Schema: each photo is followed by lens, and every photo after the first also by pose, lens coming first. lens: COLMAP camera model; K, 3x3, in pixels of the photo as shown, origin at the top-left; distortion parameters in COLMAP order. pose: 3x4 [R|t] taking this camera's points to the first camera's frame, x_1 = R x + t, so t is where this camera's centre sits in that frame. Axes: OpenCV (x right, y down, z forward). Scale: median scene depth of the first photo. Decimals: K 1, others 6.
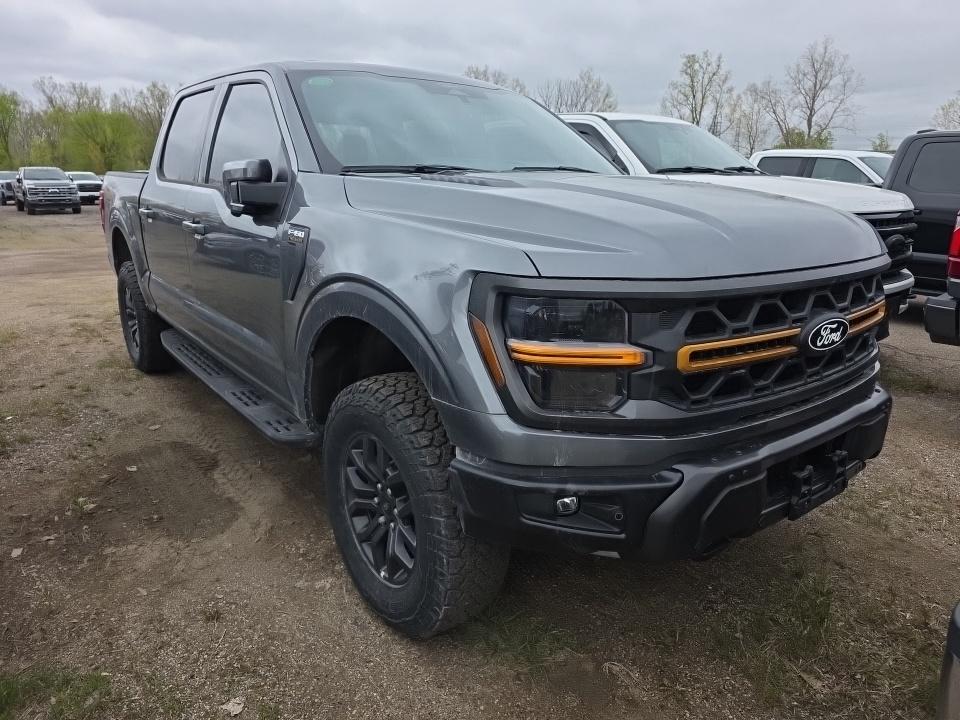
lens RADIAL K [[652.3, 0, 486.6], [0, 652.3, 364.2], [0, 0, 1]] dist [0.057230, -0.049716]
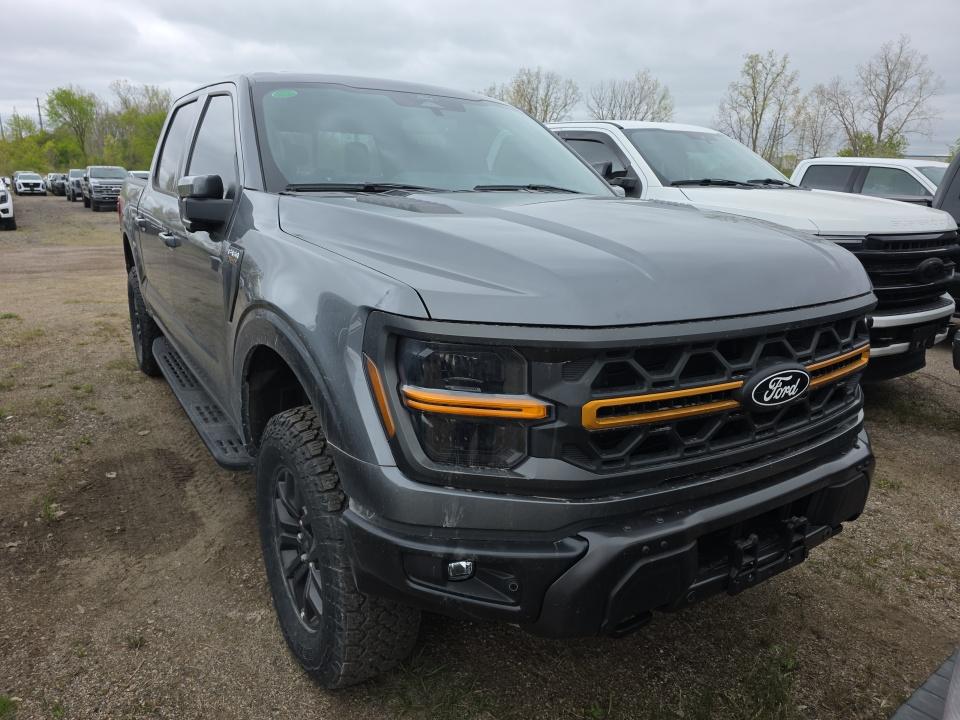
lens RADIAL K [[652.3, 0, 472.0], [0, 652.3, 366.0], [0, 0, 1]] dist [0.057230, -0.049716]
pose [[0.995148, 0.037701, -0.090882, 0.144650], [-0.037668, 0.999288, 0.002076, -0.046752], [0.090895, 0.001357, 0.995860, 0.066330]]
